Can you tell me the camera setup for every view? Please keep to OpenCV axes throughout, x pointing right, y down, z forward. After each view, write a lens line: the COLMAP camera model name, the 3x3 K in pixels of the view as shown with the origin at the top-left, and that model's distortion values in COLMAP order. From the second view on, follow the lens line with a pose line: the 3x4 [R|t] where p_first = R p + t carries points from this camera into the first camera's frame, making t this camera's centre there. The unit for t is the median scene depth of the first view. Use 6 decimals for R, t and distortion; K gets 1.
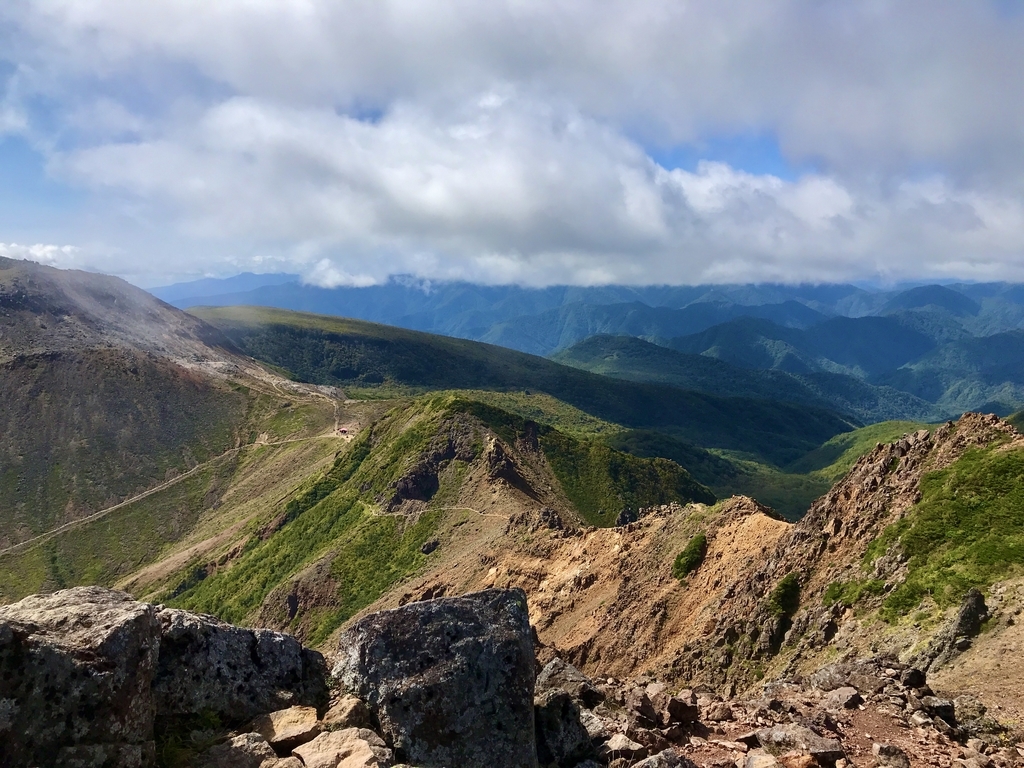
lens RADIAL K [[852.9, 0, 512.0], [0, 852.9, 384.0], [0, 0, 1]] dist [0.068814, -0.064464]
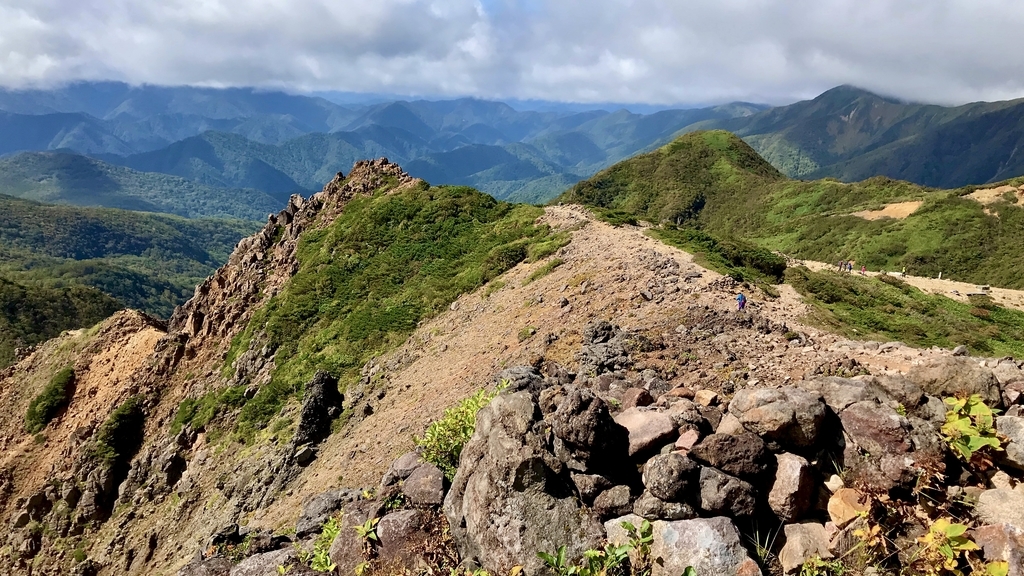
lens RADIAL K [[922.6, 0, 512.0], [0, 922.6, 288.0], [0, 0, 1]] dist [0.112283, -0.111373]
pose [[0.841966, -0.092883, 0.531476, 0.197952], [0.045794, 0.993818, 0.101136, 0.074349], [-0.537584, -0.060815, 0.841014, 0.223531]]
